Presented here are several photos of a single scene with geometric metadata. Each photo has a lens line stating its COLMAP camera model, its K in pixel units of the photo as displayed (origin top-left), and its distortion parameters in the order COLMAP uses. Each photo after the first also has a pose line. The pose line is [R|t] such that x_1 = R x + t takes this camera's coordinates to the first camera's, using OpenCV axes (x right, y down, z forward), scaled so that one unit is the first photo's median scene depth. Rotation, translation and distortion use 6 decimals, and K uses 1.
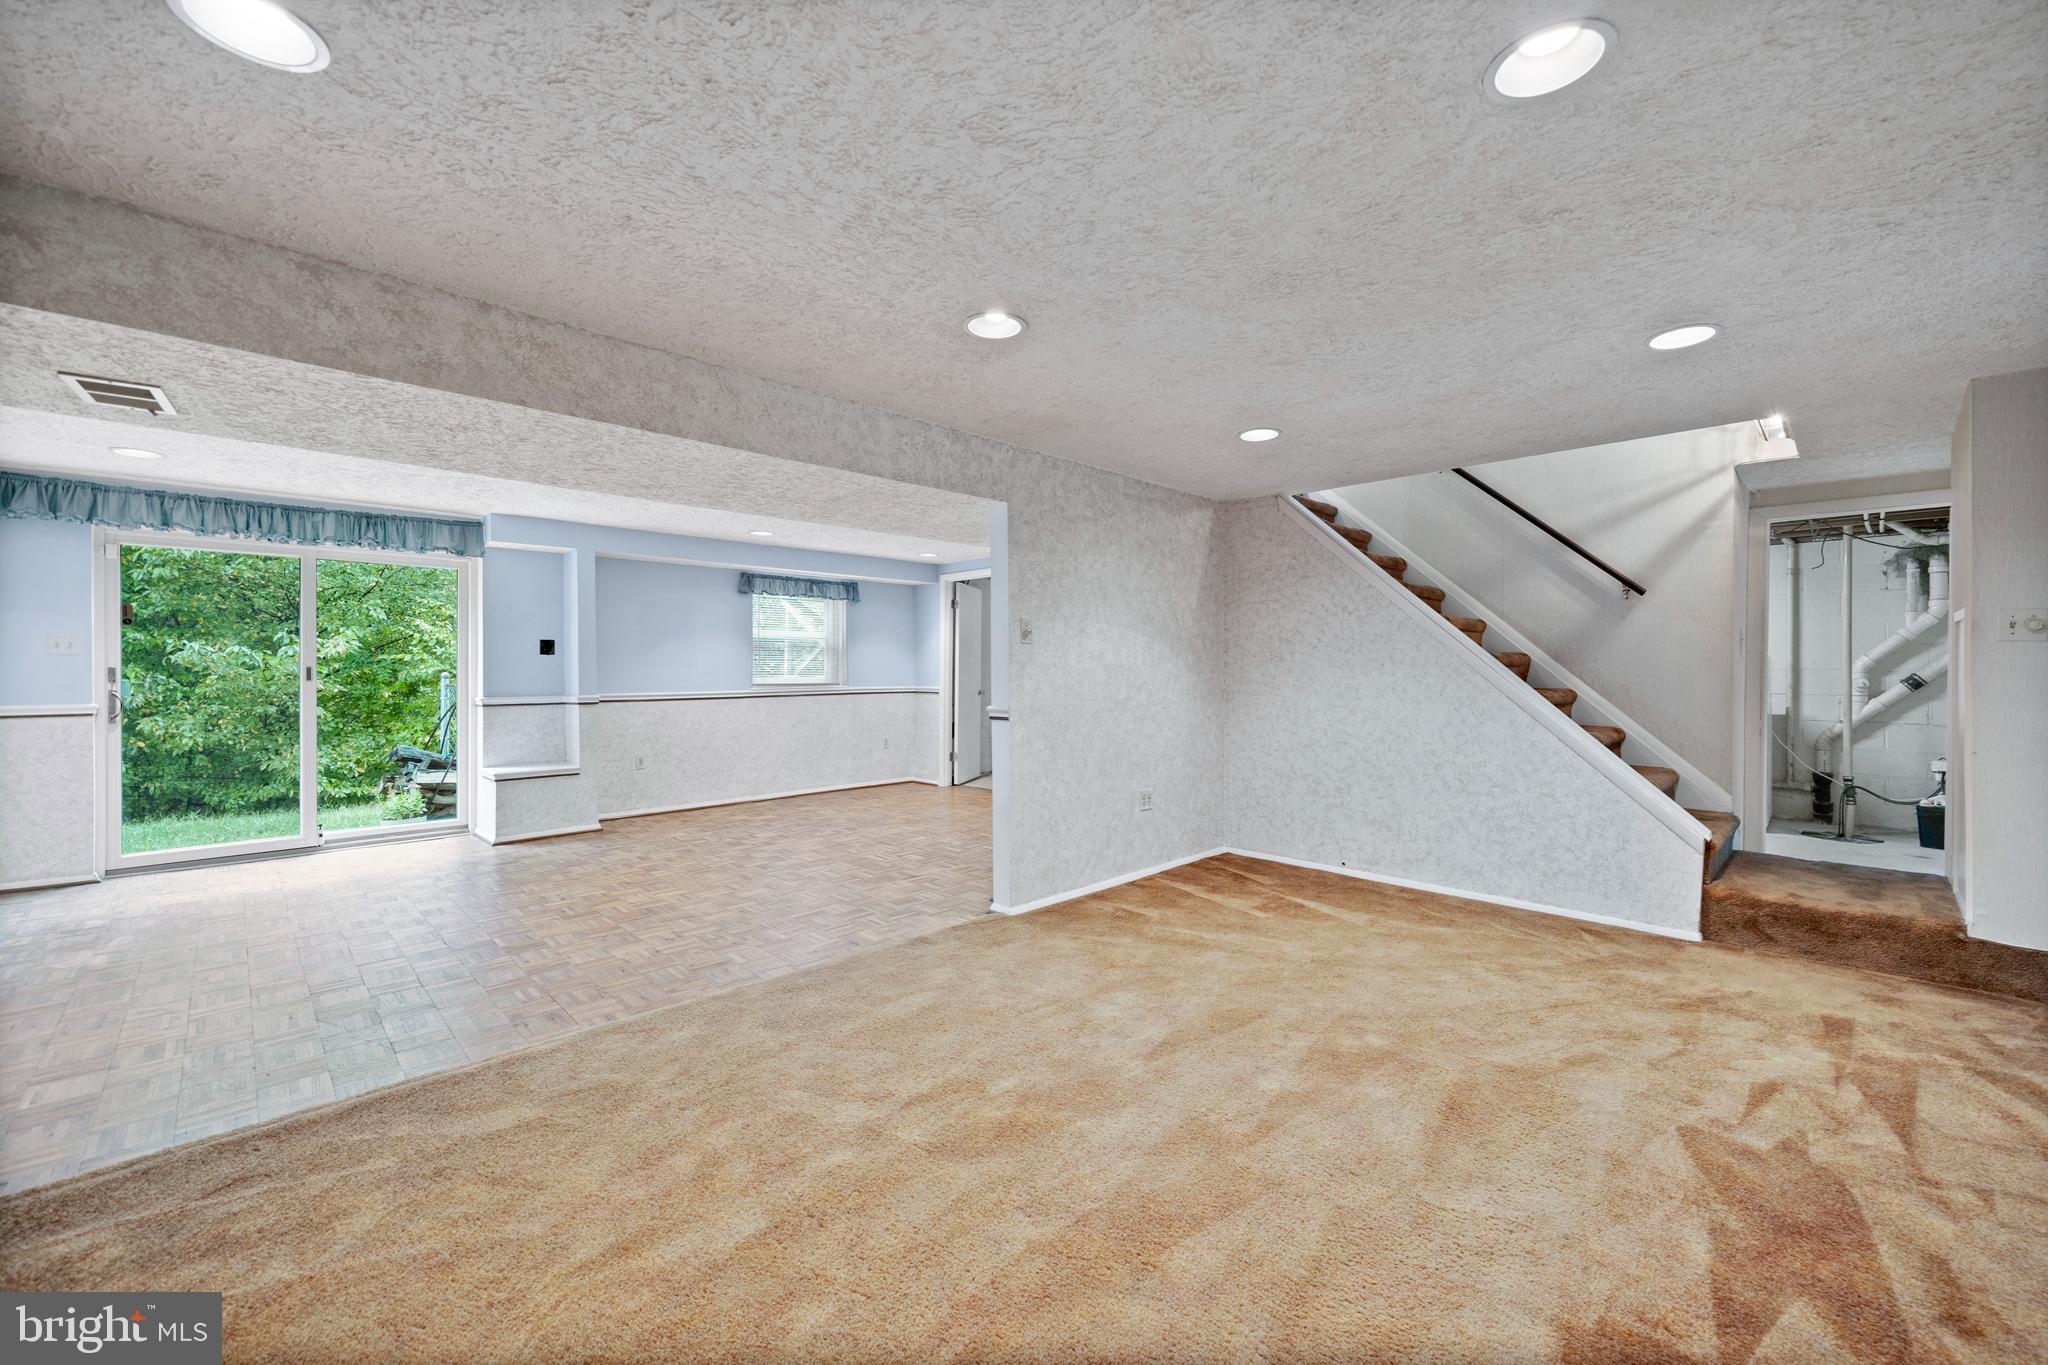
lens RADIAL K [[830.9, 0, 1024.5], [0, 830.9, 673.6], [0, 0, 1]] dist [0.007905, -0.004062]
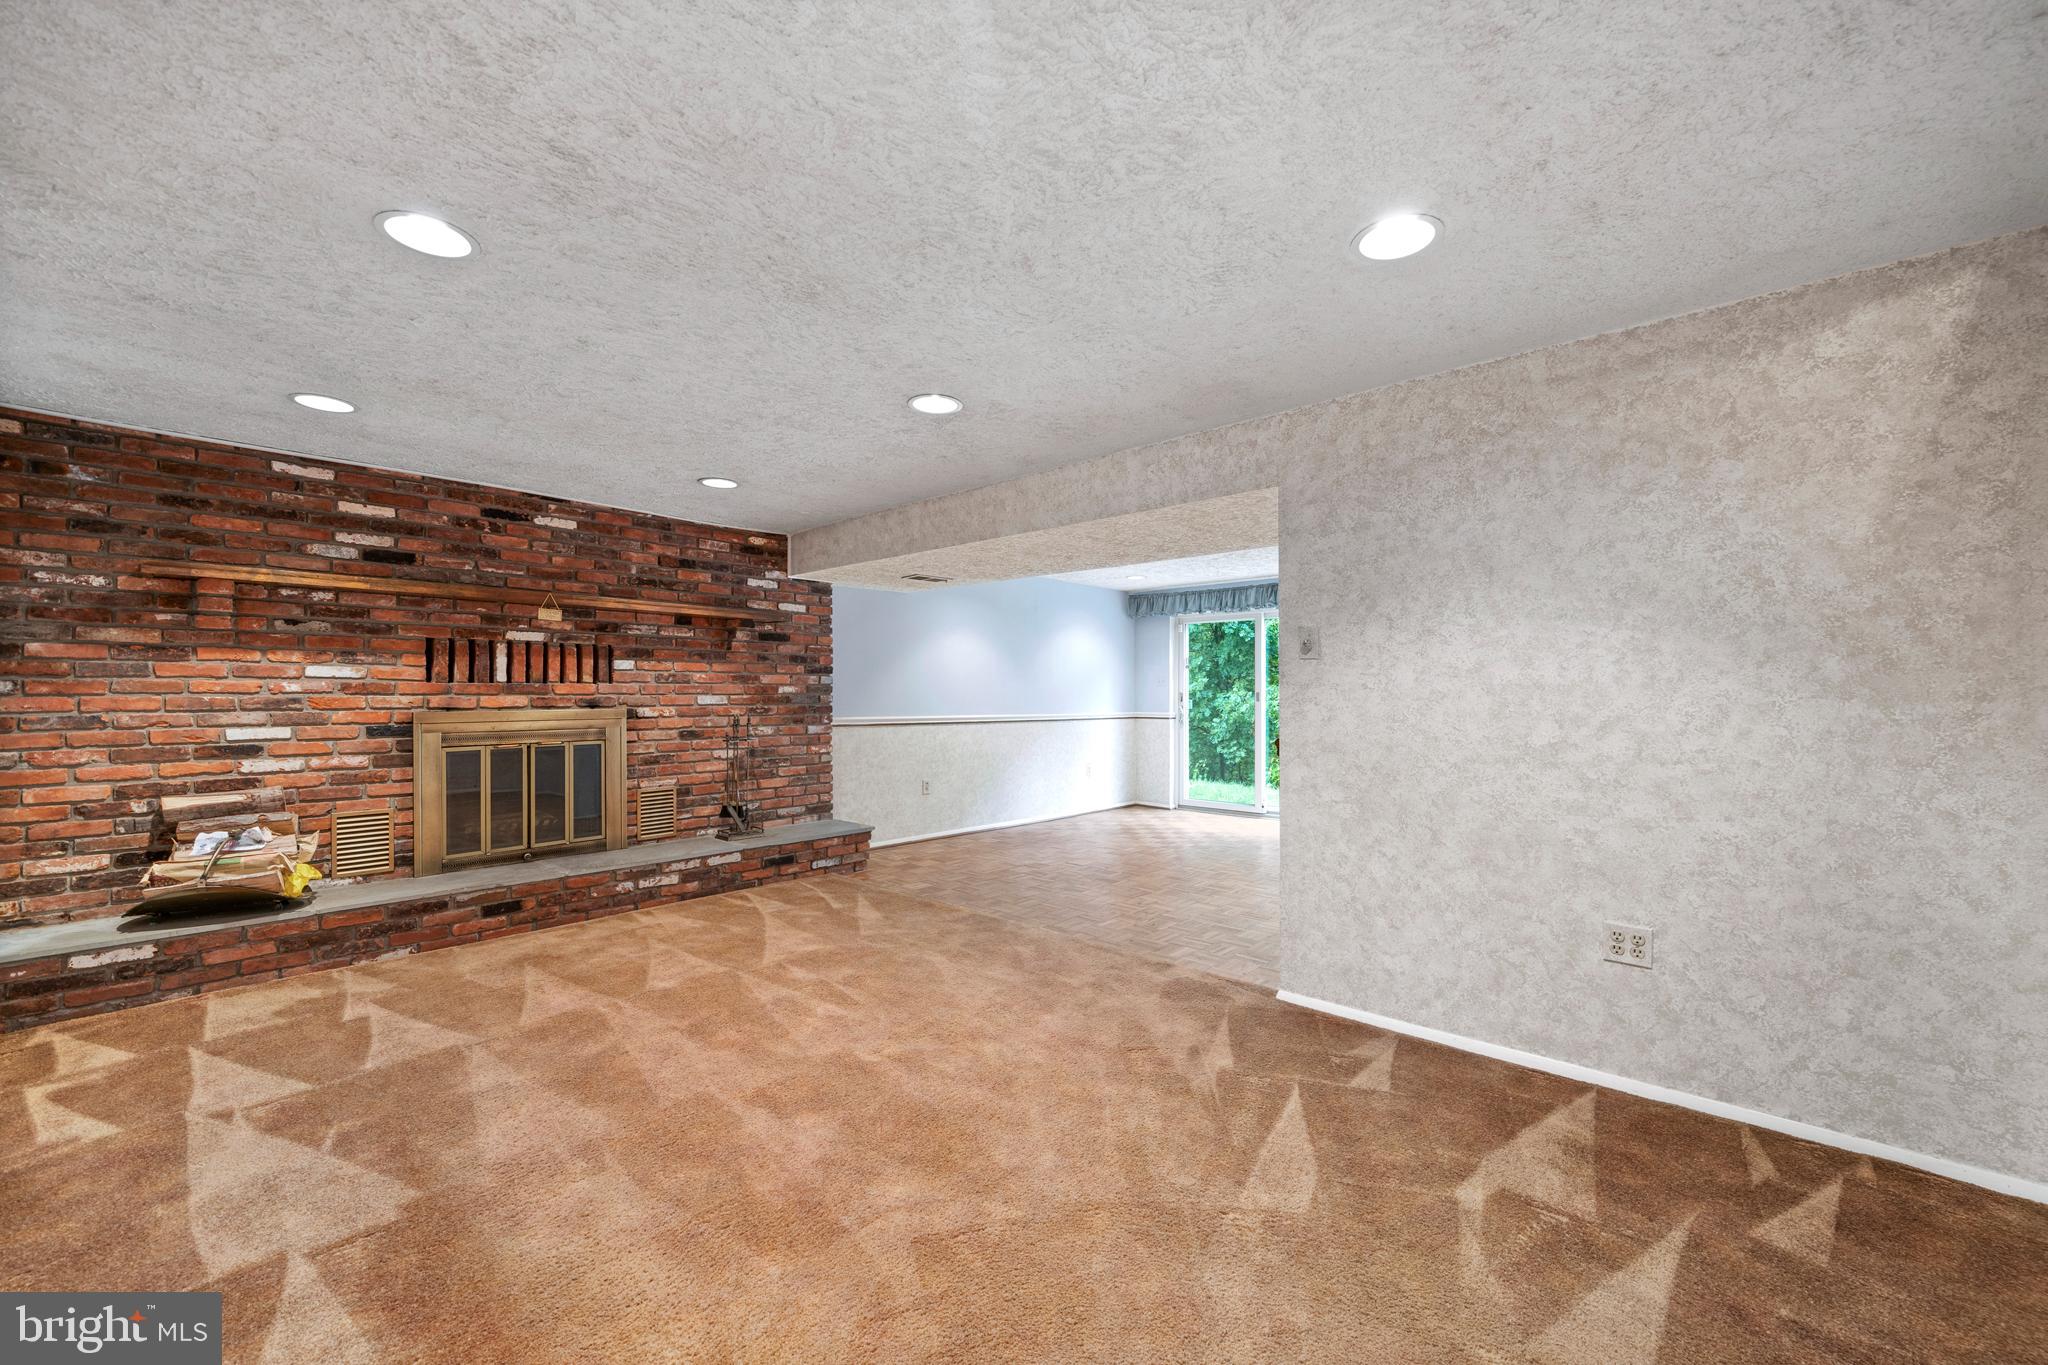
lens RADIAL K [[782.6, 0, 1023.8], [0, 782.6, 693.4], [0, 0, 1]] dist [-0.000755, -0.000168]
pose [[0.055389, -0.000555, -0.998465, 0.681349], [-0.003839, 0.999992, -0.000769, -0.002606], [0.998457, 0.003875, 0.055386, 0.667351]]
